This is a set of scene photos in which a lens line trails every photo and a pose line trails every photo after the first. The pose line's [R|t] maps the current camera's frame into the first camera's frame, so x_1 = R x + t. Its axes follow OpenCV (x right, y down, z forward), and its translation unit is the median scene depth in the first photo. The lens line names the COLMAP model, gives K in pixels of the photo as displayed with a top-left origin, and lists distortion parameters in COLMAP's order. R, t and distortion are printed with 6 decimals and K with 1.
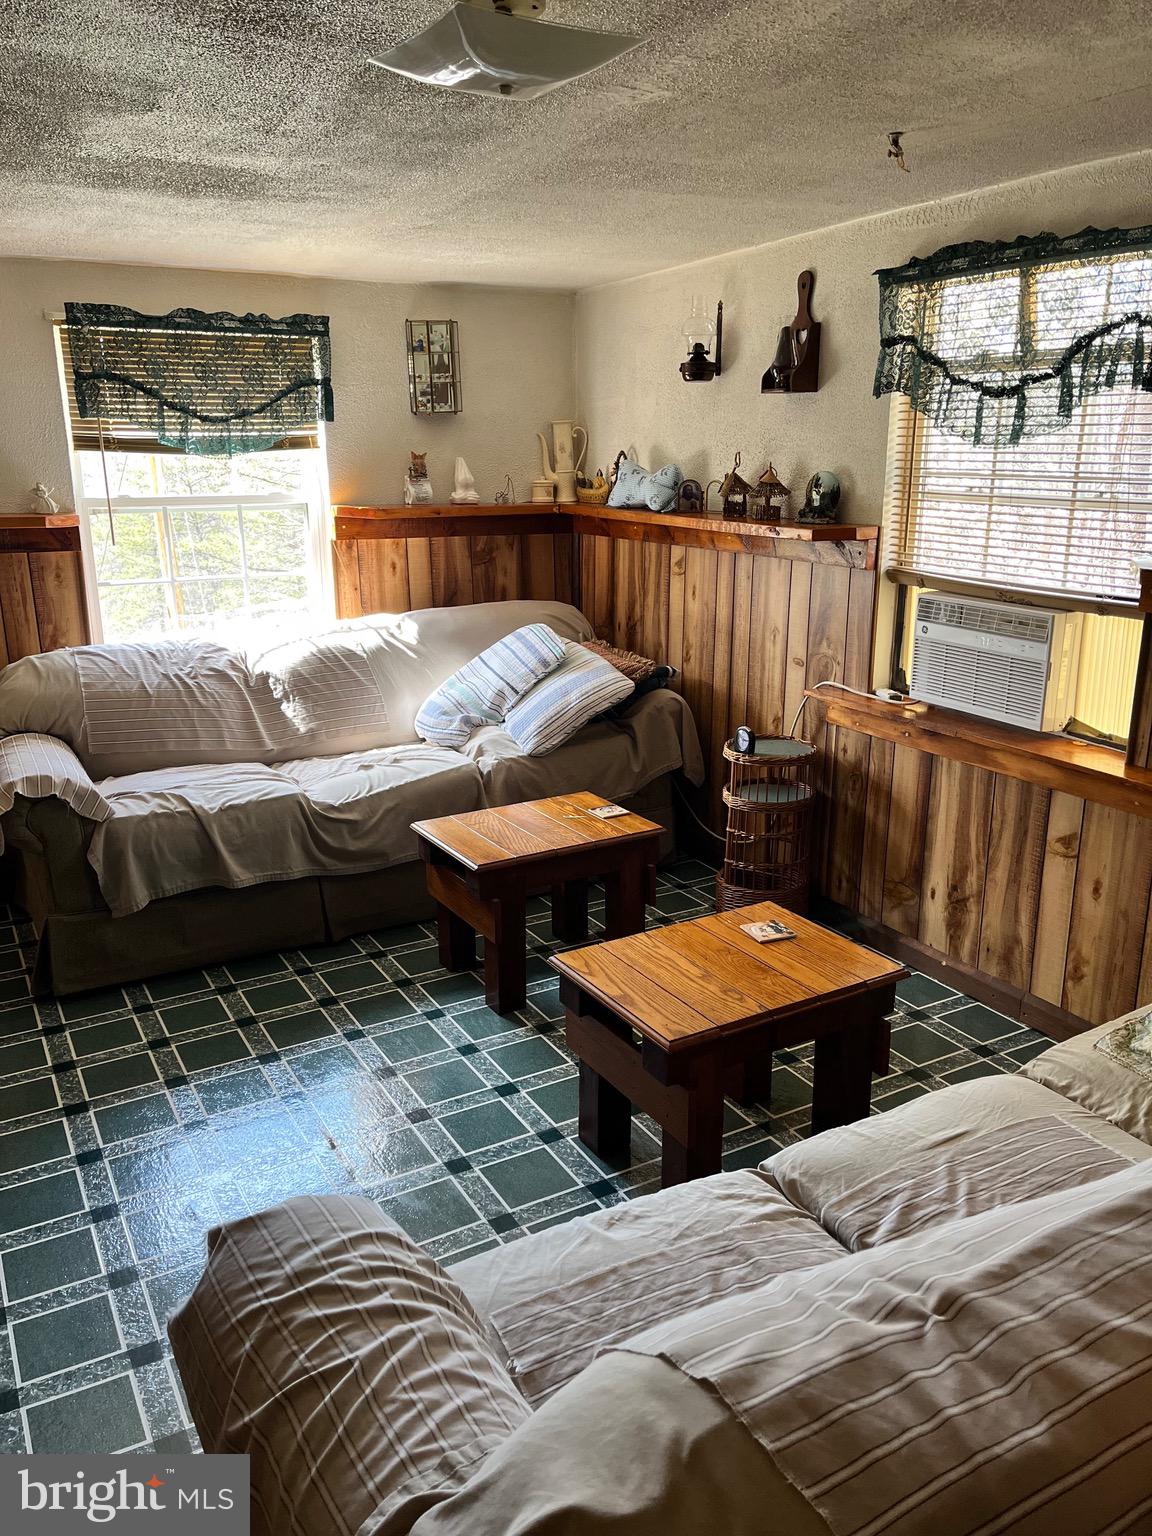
lens RADIAL K [[1162.4, 0, 584.4], [0, 1162.4, 771.2], [0, 0, 1]] dist [0.066380, -0.082277]
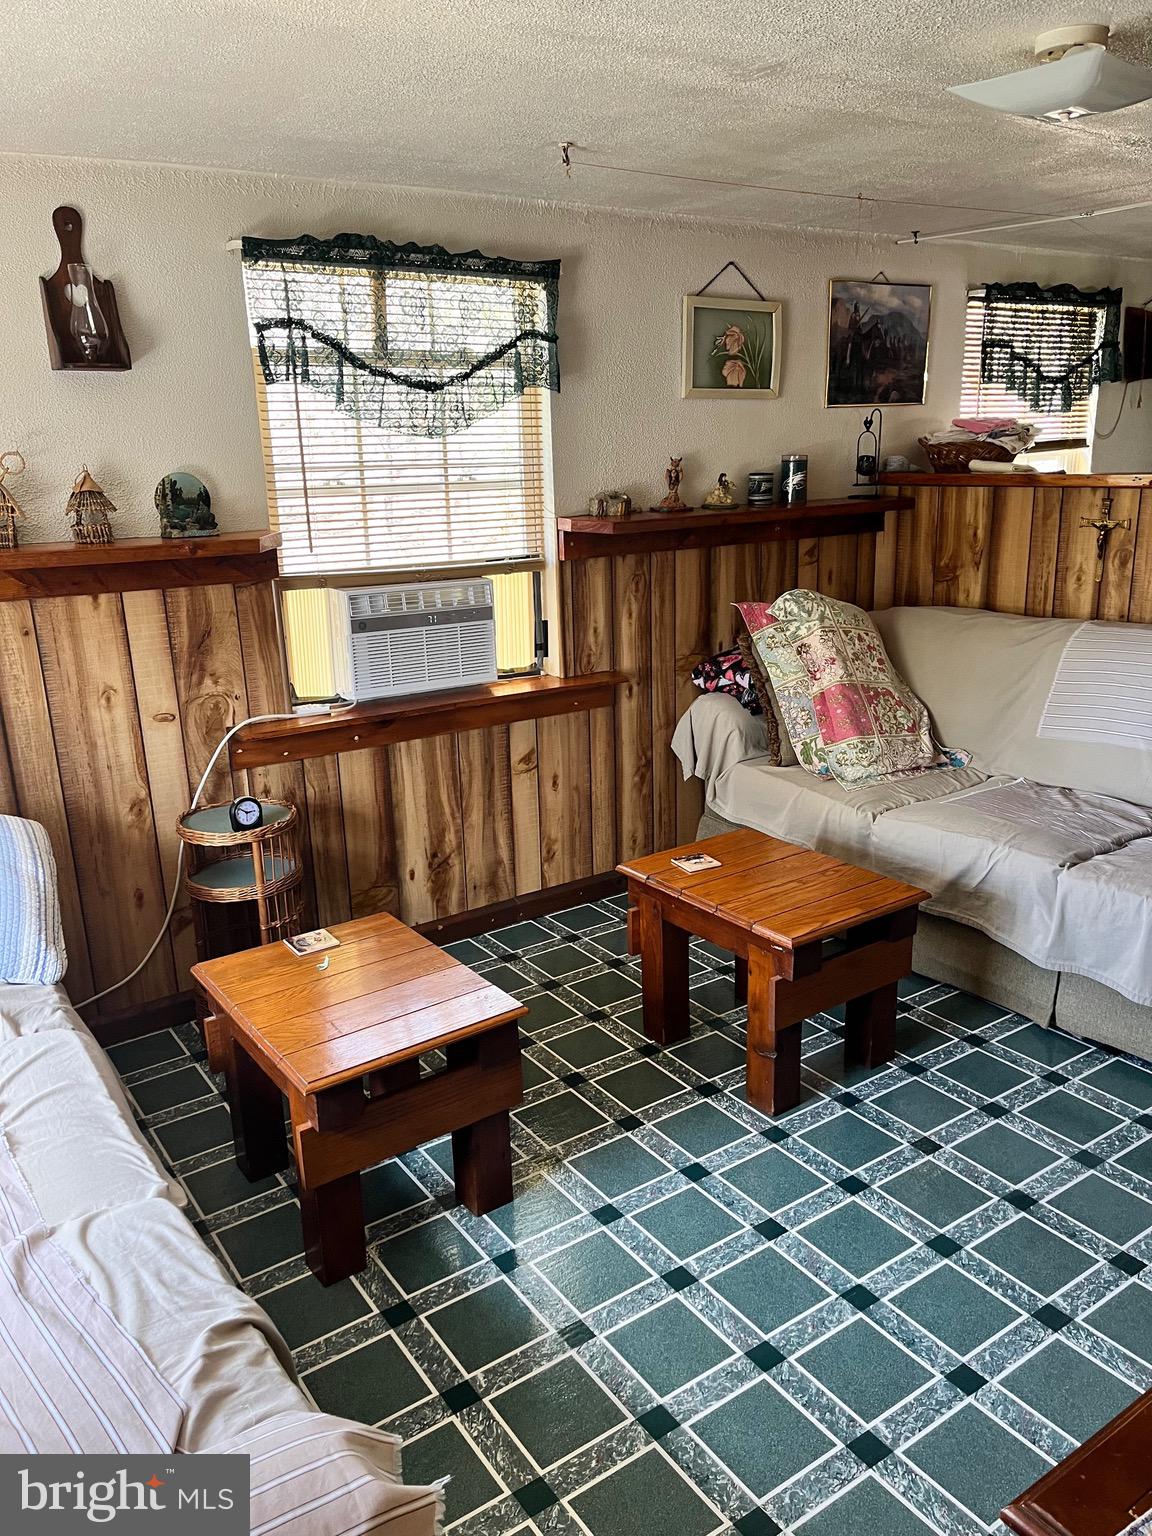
lens RADIAL K [[1162.4, 0, 590.2], [0, 1162.4, 783.2], [0, 0, 1]] dist [0.066380, -0.082277]
pose [[-0.090214, -0.270998, 0.958343, -0.662725], [0.295190, 0.911751, 0.285610, -0.210876], [-0.951170, 0.308659, -0.002257, 0.809131]]
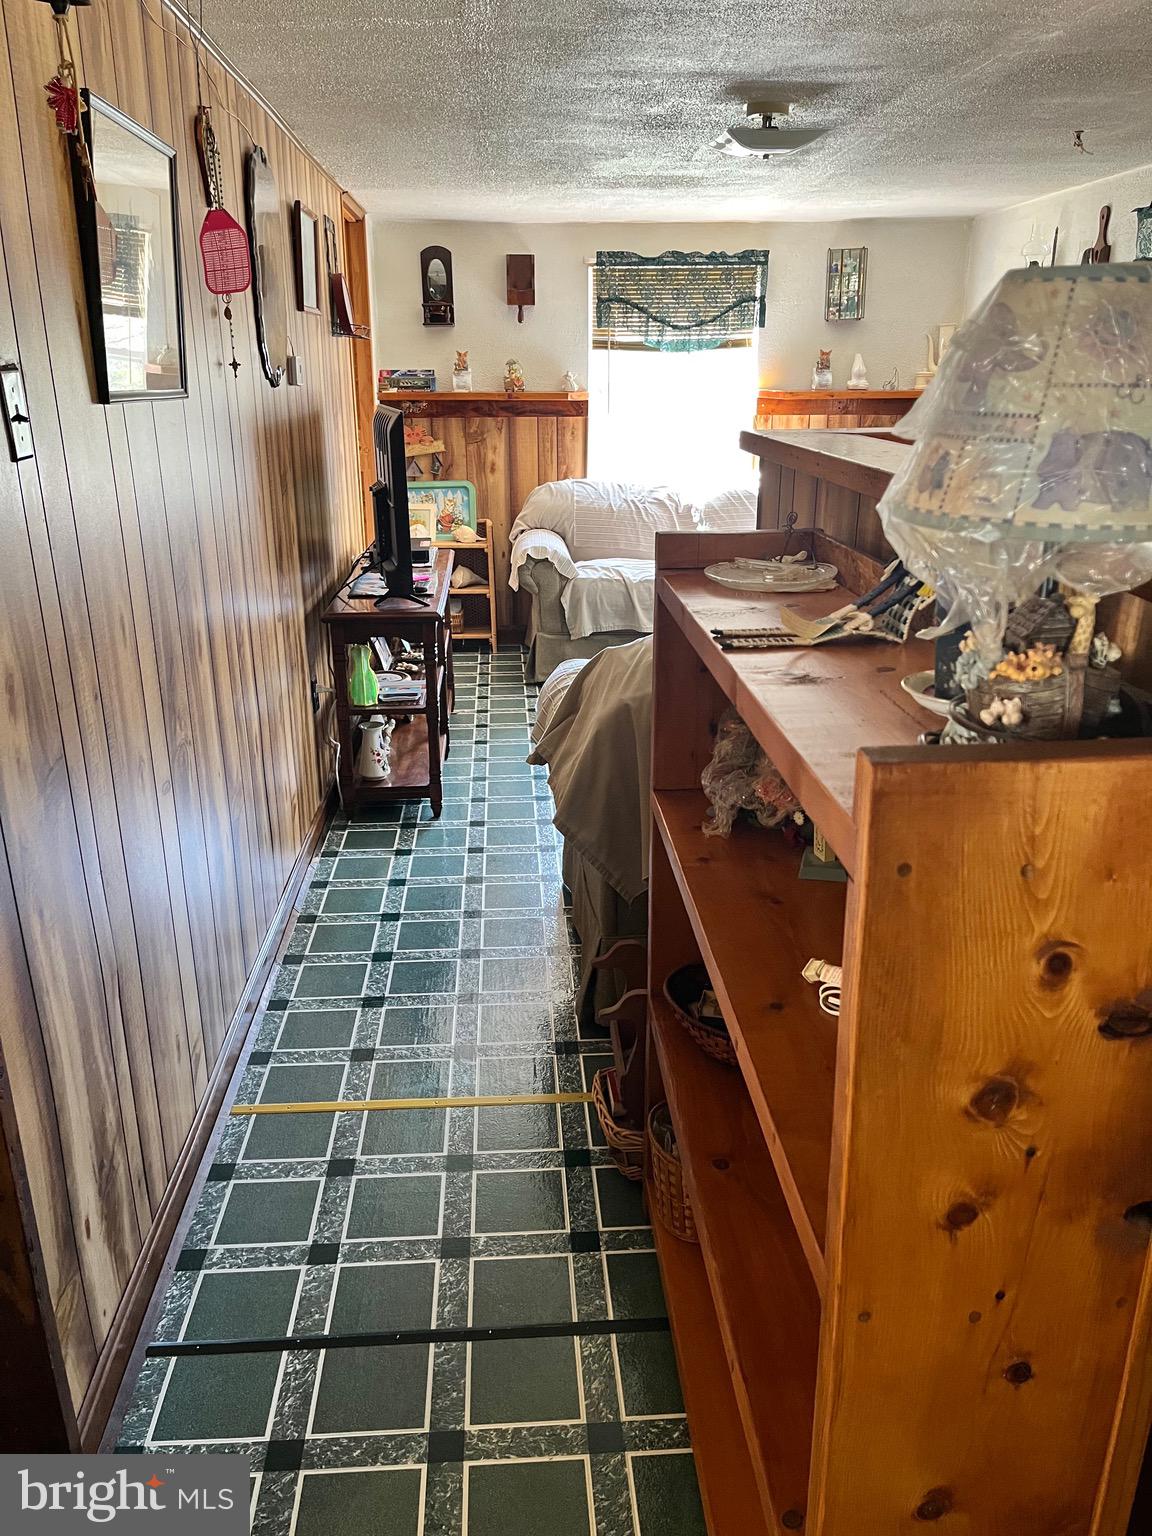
lens RADIAL K [[1162.4, 0, 574.3], [0, 1162.4, 773.5], [0, 0, 1]] dist [0.066380, -0.082277]
pose [[0.896974, 0.149854, -0.415911, 0.329100], [-0.118471, 0.987866, 0.100431, 0.152992], [0.425915, -0.040811, 0.903842, -0.516226]]
